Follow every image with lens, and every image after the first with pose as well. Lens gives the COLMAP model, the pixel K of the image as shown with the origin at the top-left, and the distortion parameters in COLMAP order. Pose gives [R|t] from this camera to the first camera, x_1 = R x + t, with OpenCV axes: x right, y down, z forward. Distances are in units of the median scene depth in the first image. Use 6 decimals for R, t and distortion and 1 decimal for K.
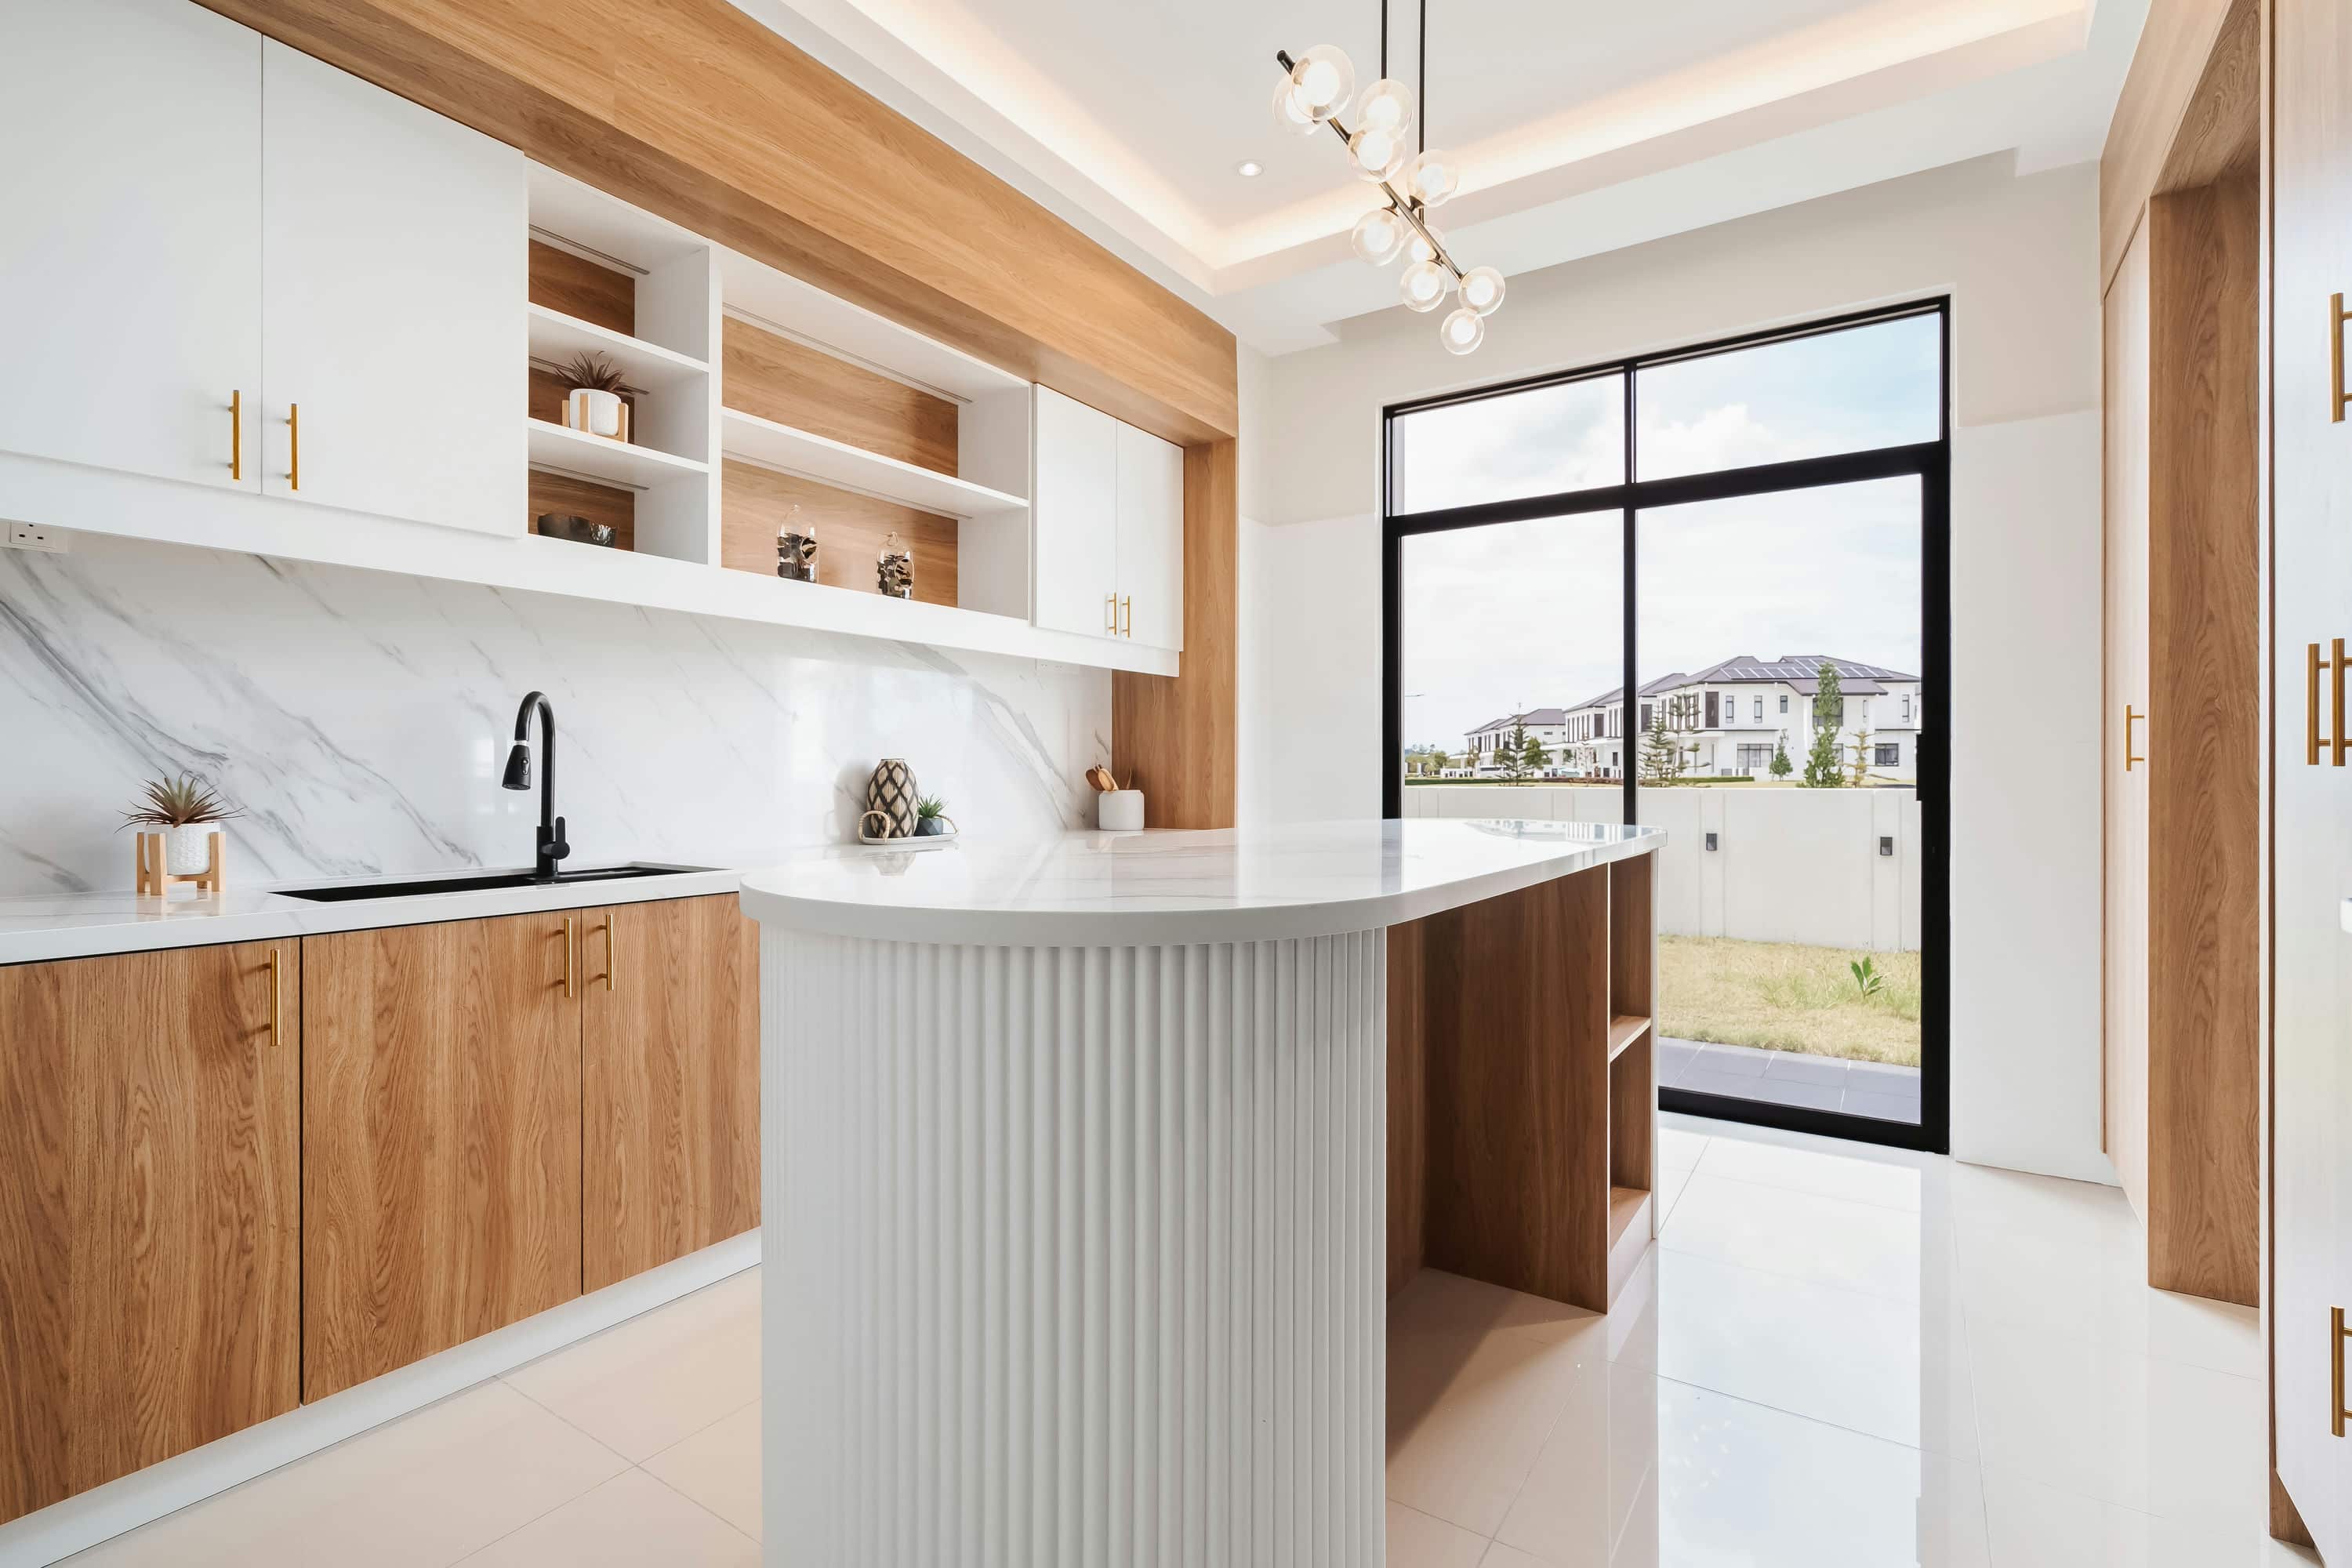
lens RADIAL K [[1090.0, 0, 1183.3], [0, 1090.0, 787.1], [0, 0, 1]] dist [-0.003960, 0.003540]
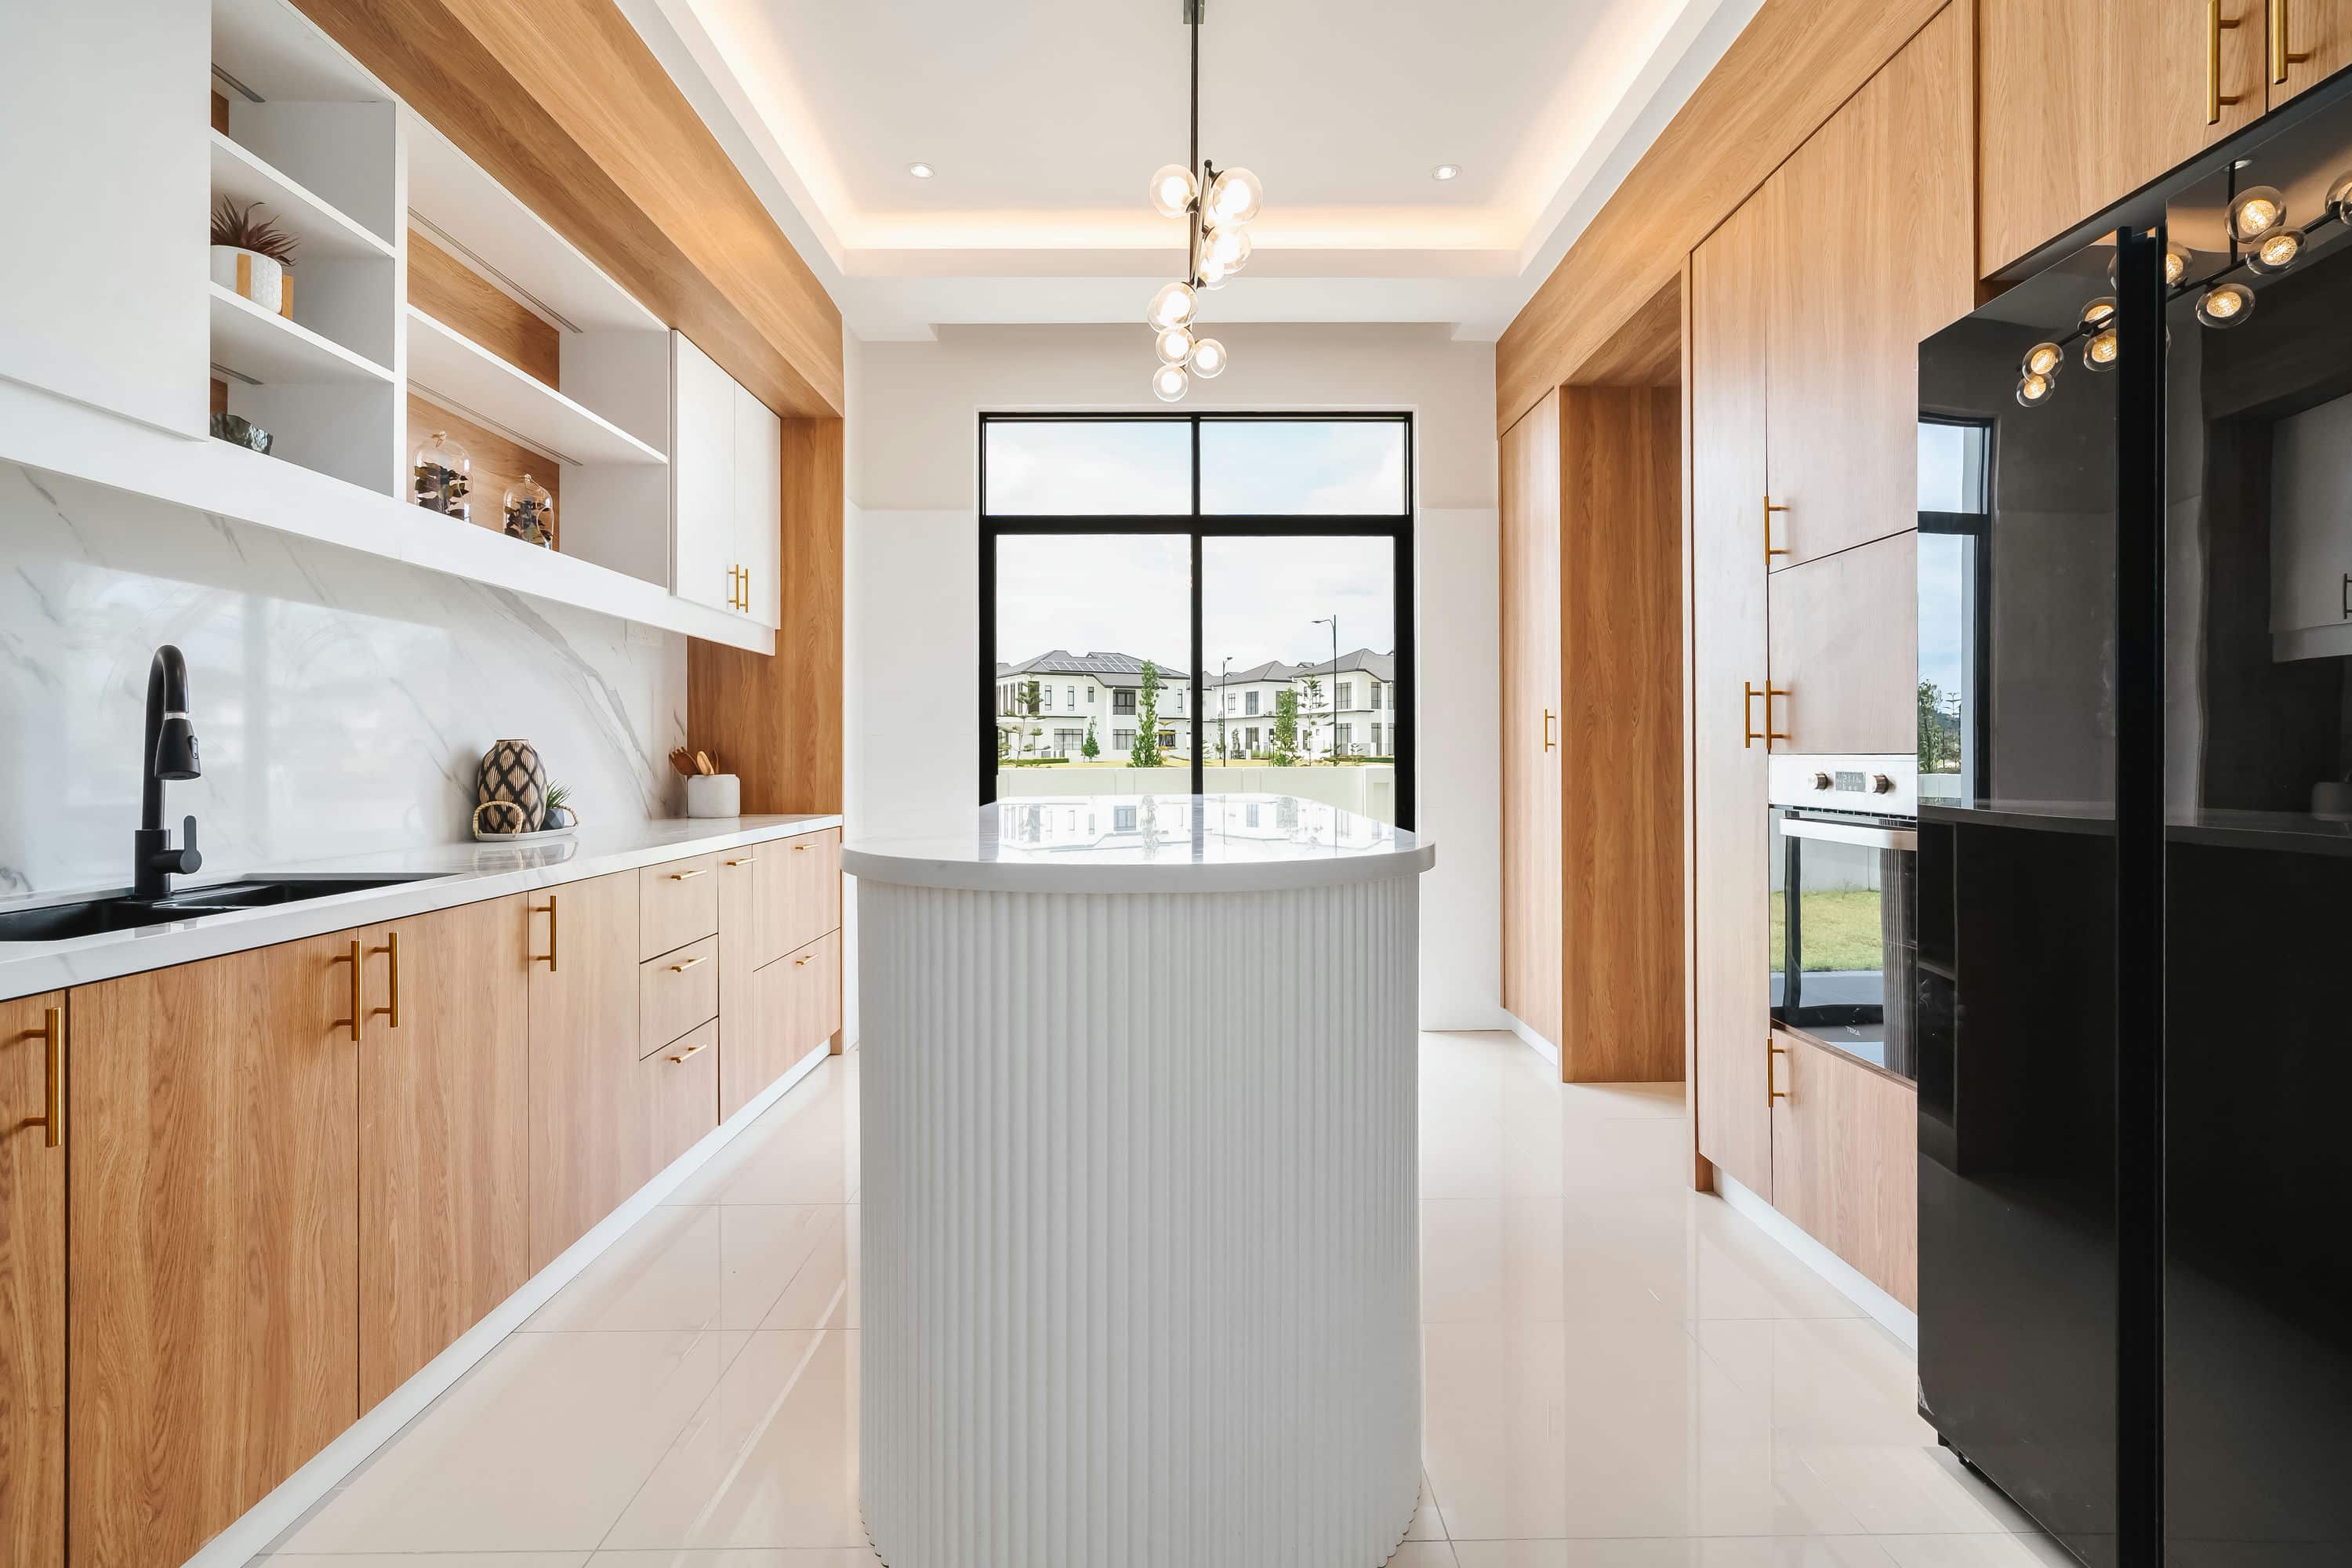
lens RADIAL K [[1090.0, 0, 1195.7], [0, 1090.0, 766.7], [0, 0, 1]] dist [-0.003960, 0.003540]
pose [[0.826305, -0.008795, 0.563154, -0.330869], [0.010618, 0.999944, 0.000037, 0.000643], [-0.563123, 0.005949, 0.826352, 0.003026]]
